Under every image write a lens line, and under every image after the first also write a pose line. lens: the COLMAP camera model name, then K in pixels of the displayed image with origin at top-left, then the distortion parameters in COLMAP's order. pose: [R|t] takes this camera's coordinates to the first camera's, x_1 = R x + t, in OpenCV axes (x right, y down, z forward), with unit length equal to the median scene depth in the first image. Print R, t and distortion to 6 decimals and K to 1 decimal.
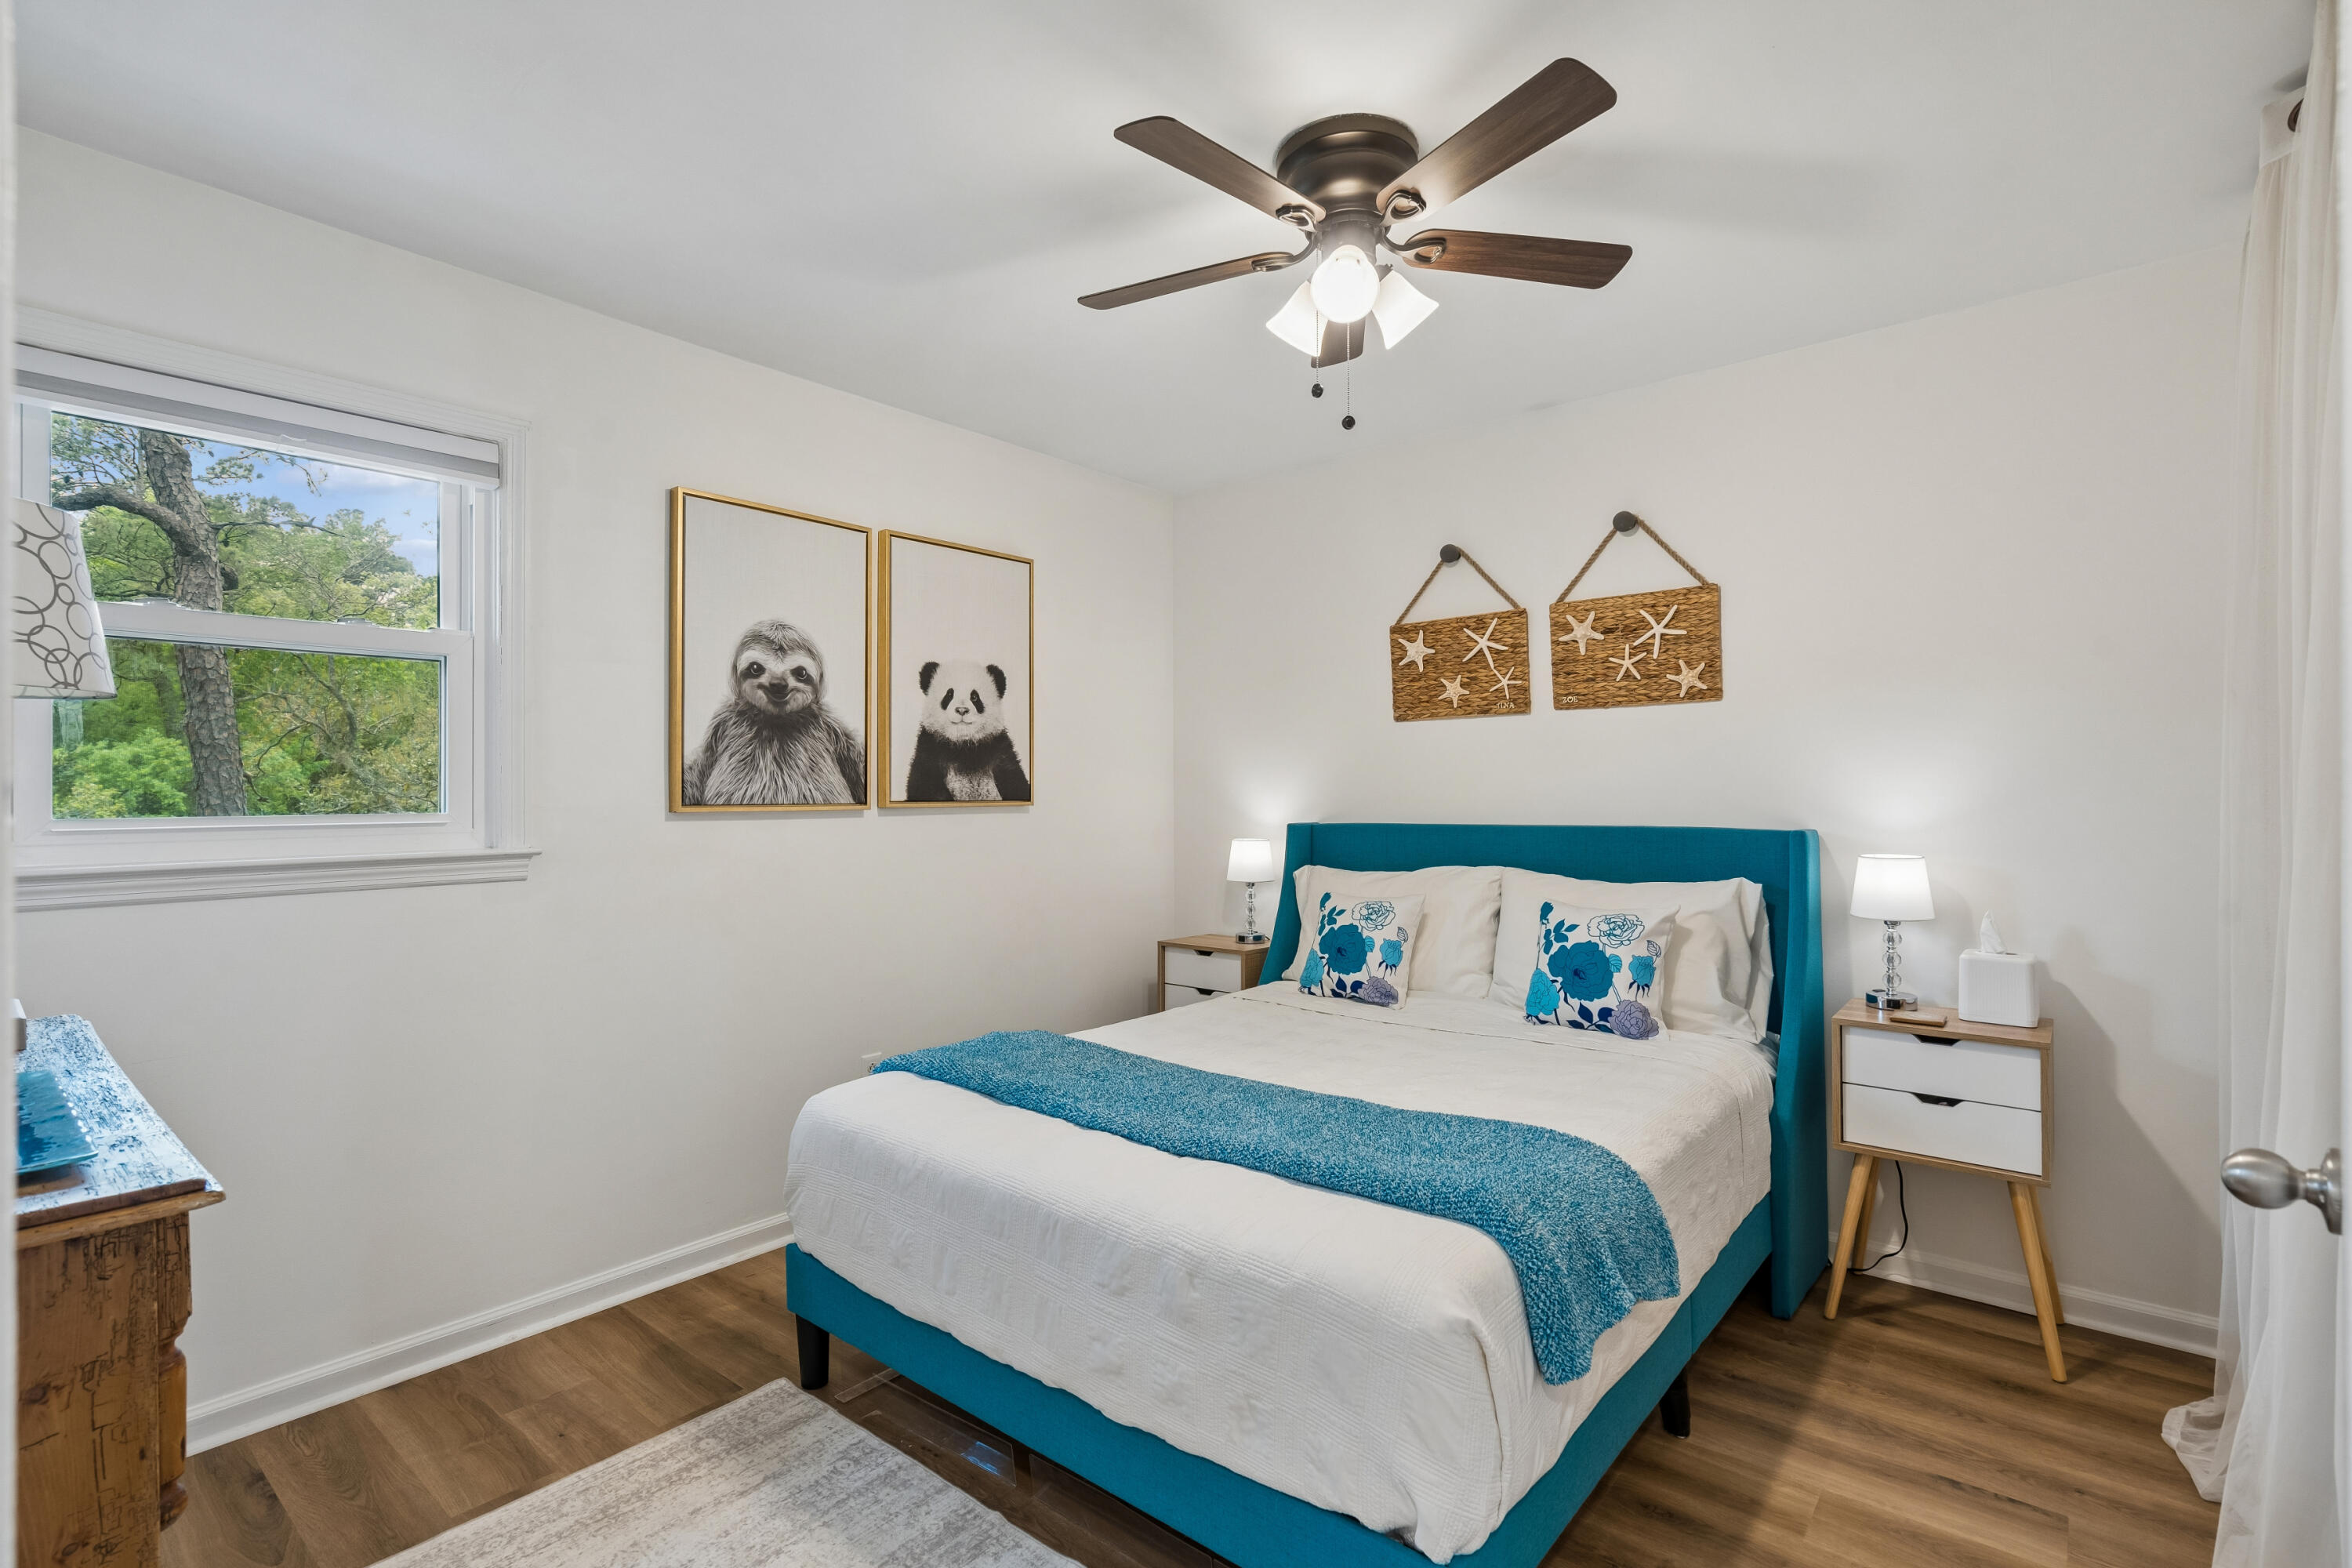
lens RADIAL K [[1072.7, 0, 1177.2], [0, 1072.7, 785.3], [0, 0, 1]] dist [-0.004646, 0.000093]
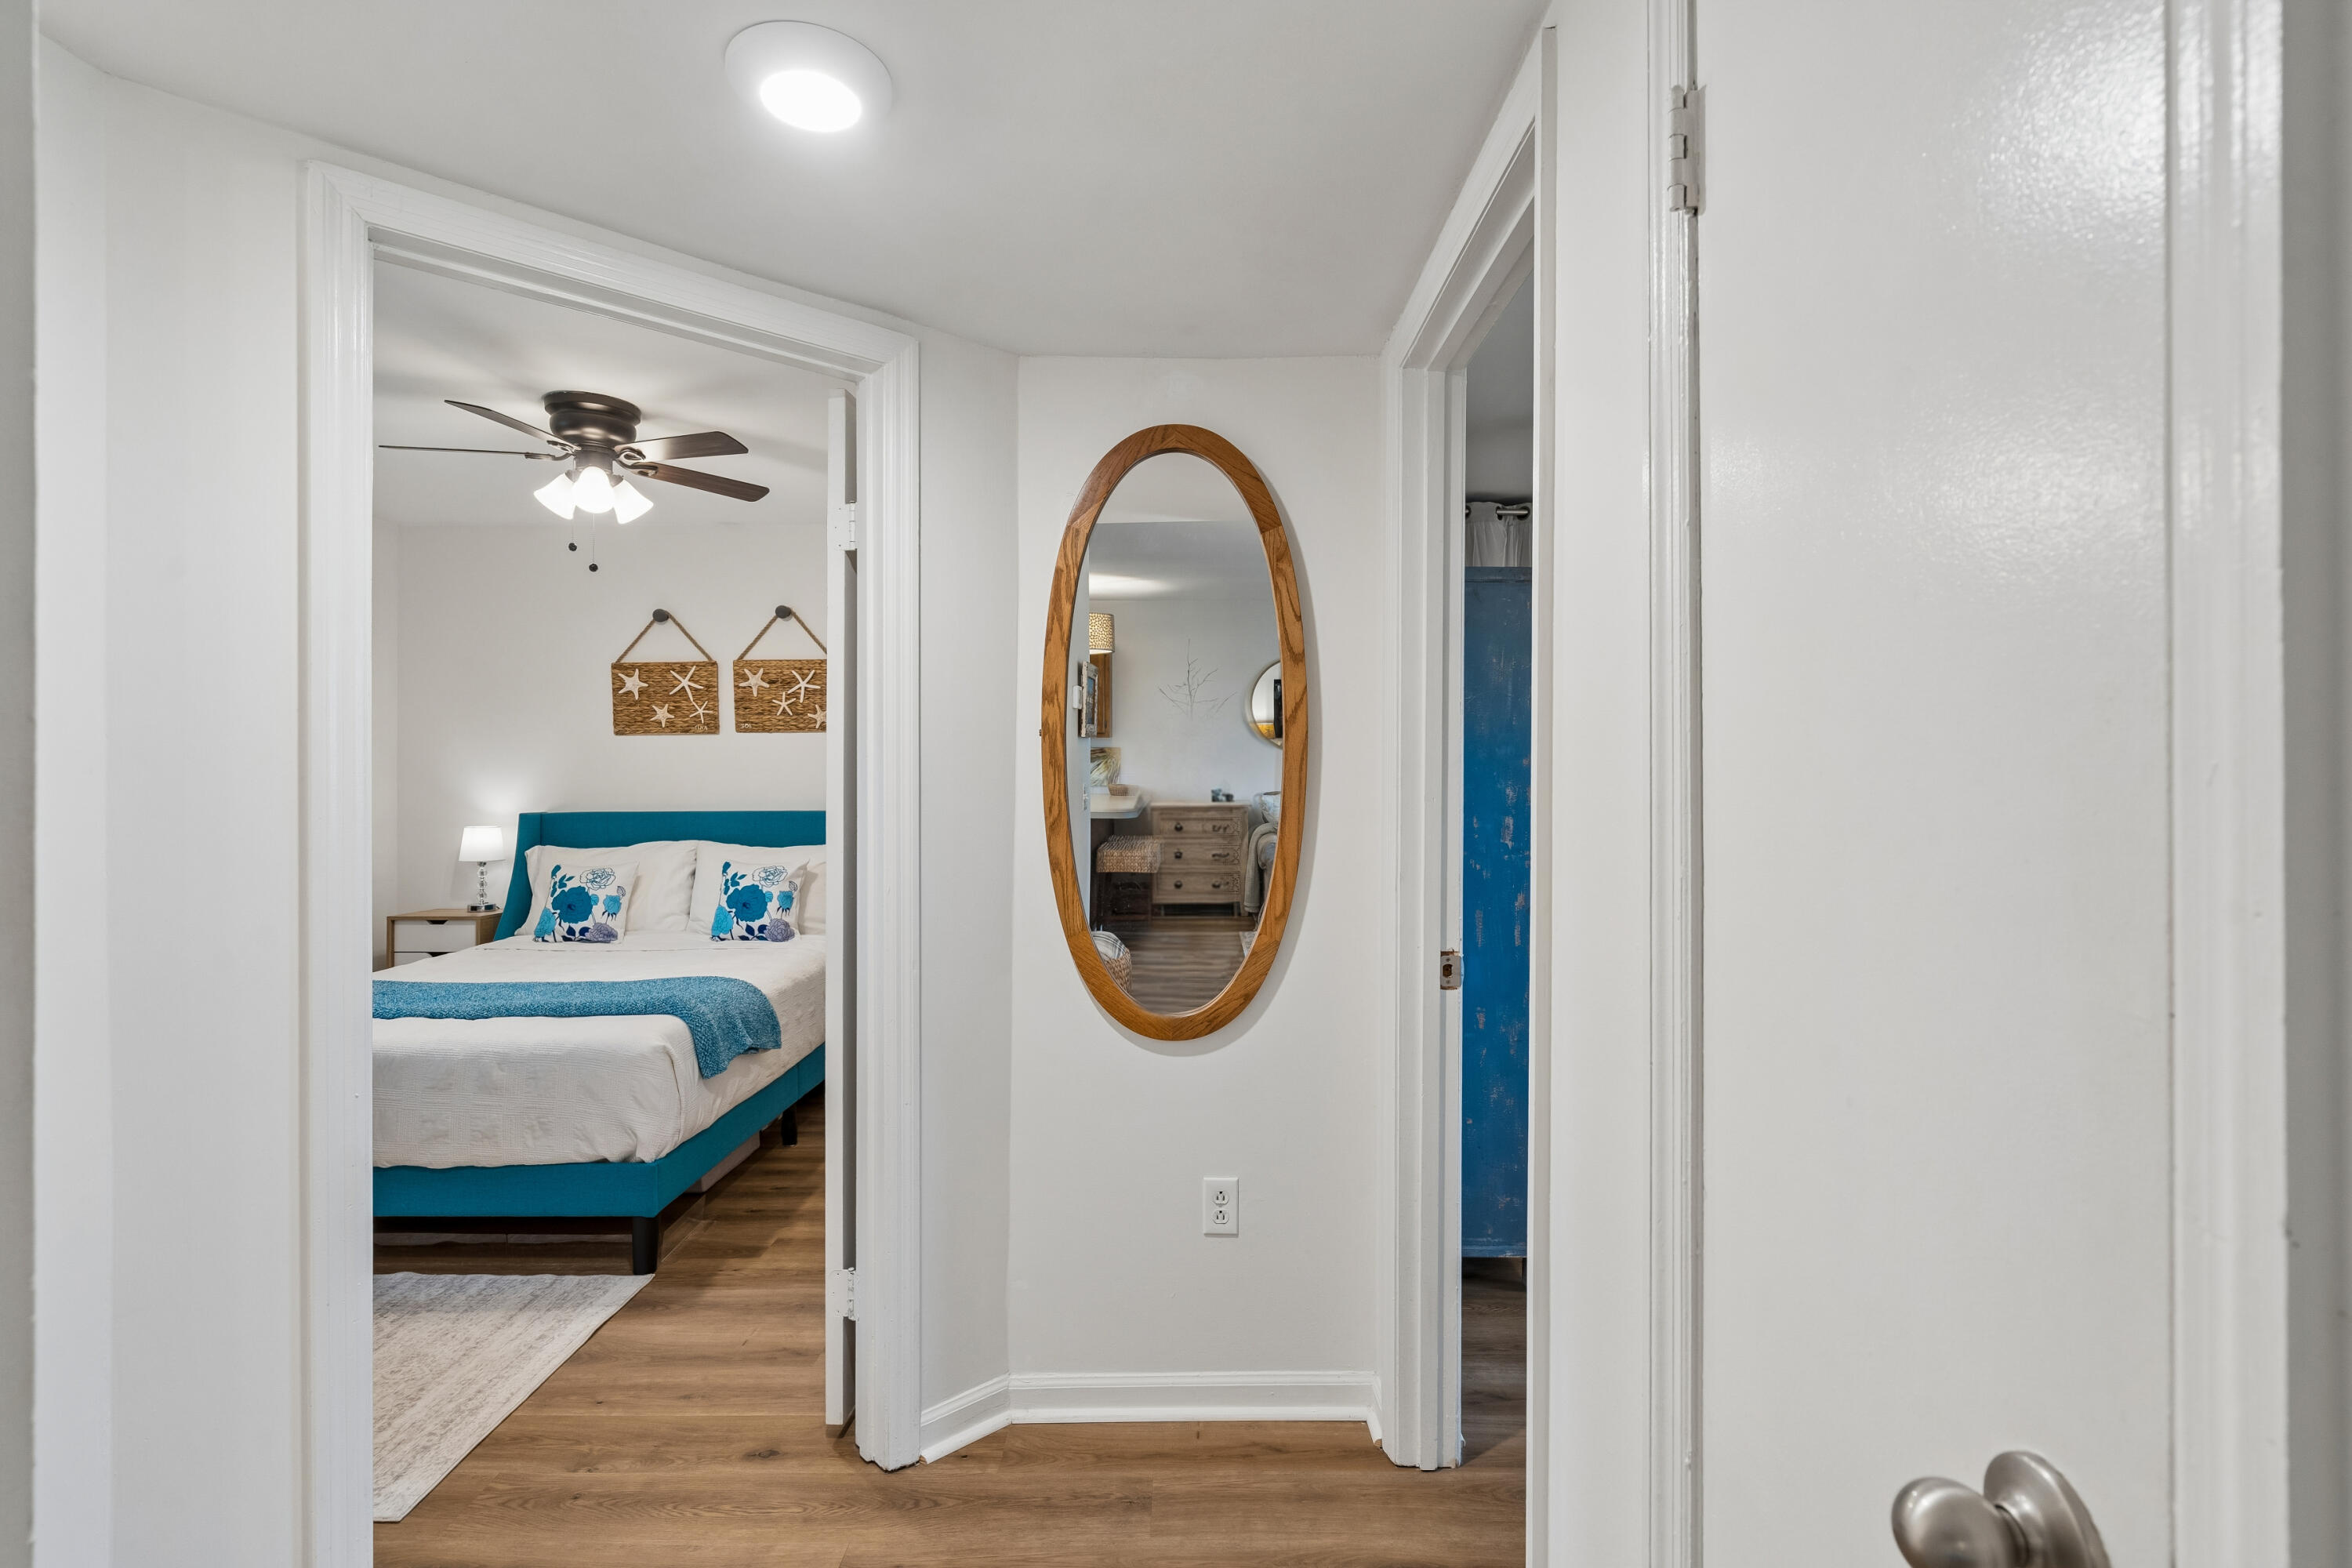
lens RADIAL K [[1072.7, 0, 1176.6], [0, 1072.7, 780.0], [0, 0, 1]] dist [-0.004646, 0.000093]
pose [[0.767065, 0.004916, 0.641551, -0.218766], [-0.008418, 0.999962, 0.002403, -0.024138], [-0.641514, -0.007244, 0.767077, -0.889903]]
